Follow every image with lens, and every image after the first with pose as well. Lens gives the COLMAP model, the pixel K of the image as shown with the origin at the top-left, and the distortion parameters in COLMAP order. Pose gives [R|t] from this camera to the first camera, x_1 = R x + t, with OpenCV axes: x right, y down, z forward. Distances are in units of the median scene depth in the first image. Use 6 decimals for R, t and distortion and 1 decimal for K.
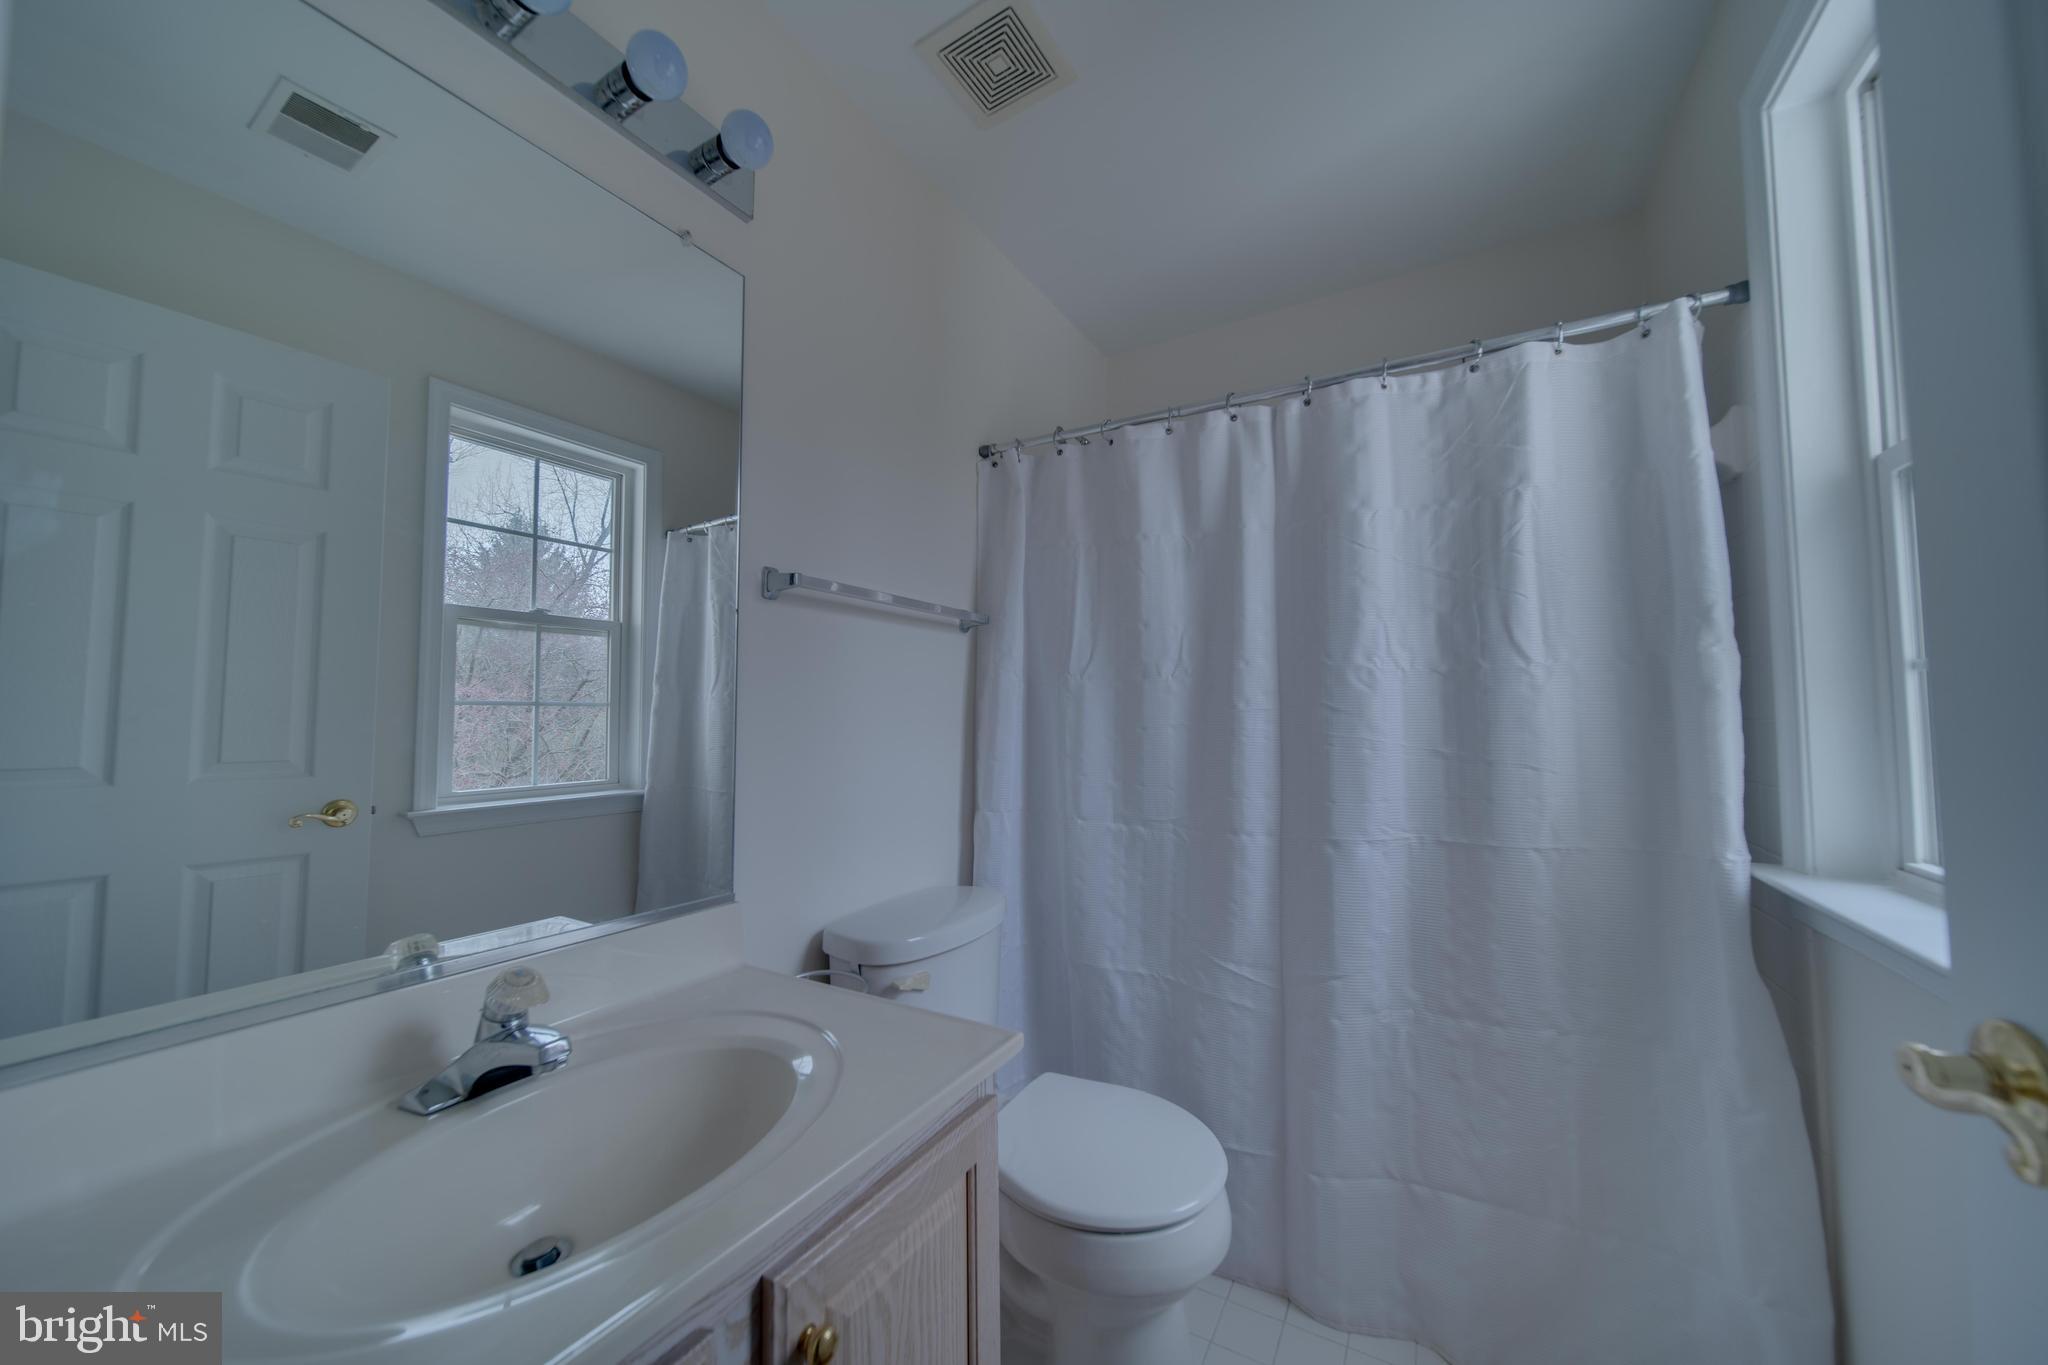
lens RADIAL K [[736.7, 0, 1021.8], [0, 736.7, 684.6], [0, 0, 1]] dist [0.008266, 0.000312]
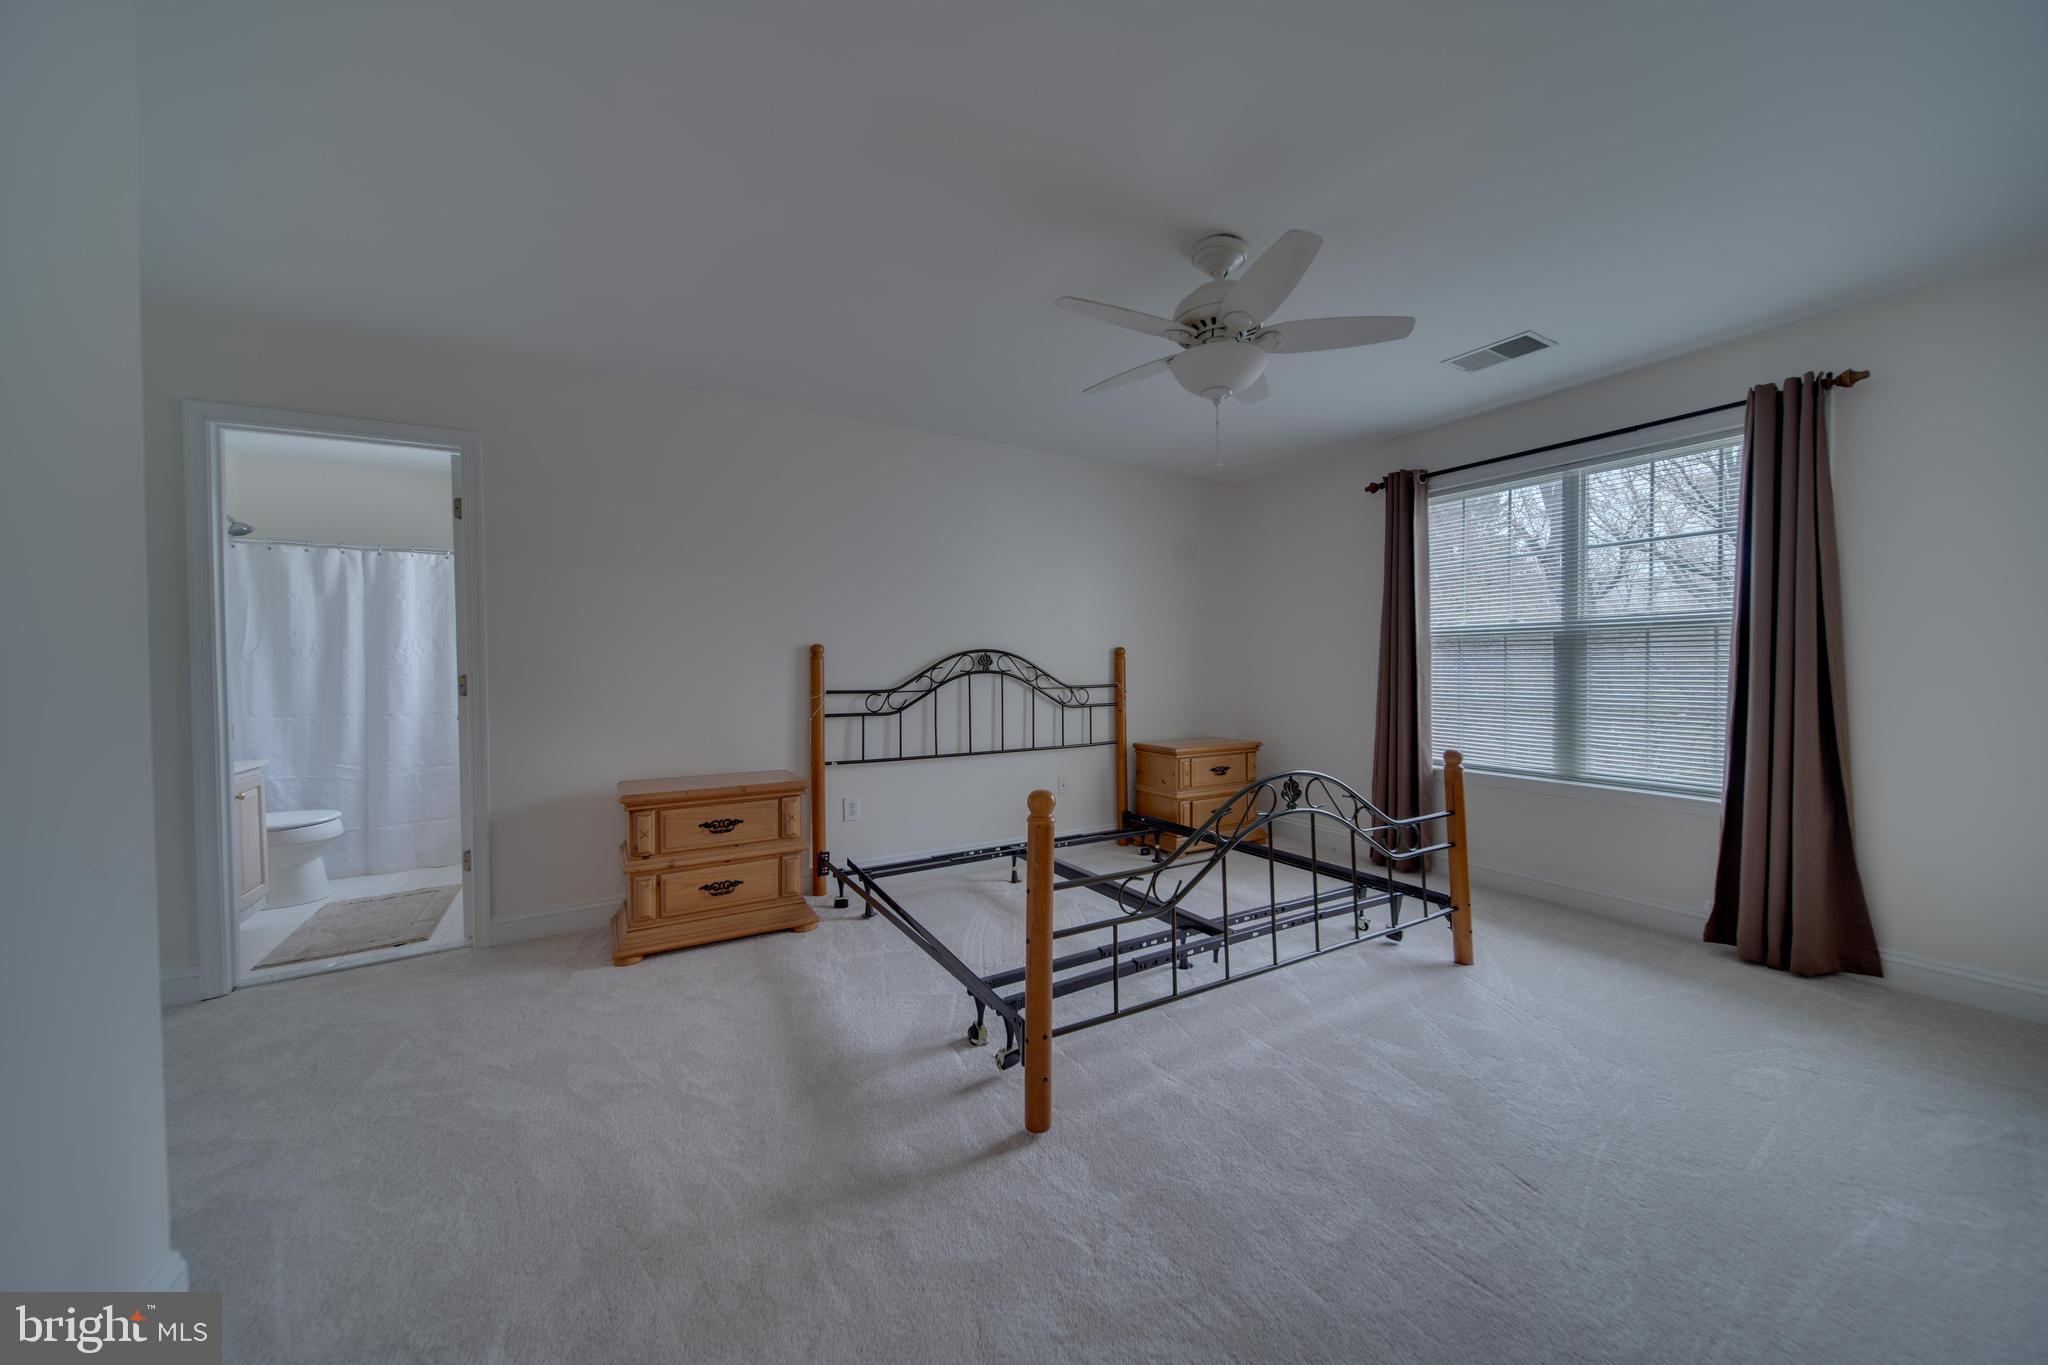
lens RADIAL K [[736.7, 0, 1024.2], [0, 736.7, 681.9], [0, 0, 1]] dist [0.008266, 0.000312]
pose [[0.501326, -0.014502, 0.865137, -0.753827], [-0.035345, 0.998682, 0.037222, -0.099874], [-0.864536, -0.049239, 0.500152, -2.326901]]
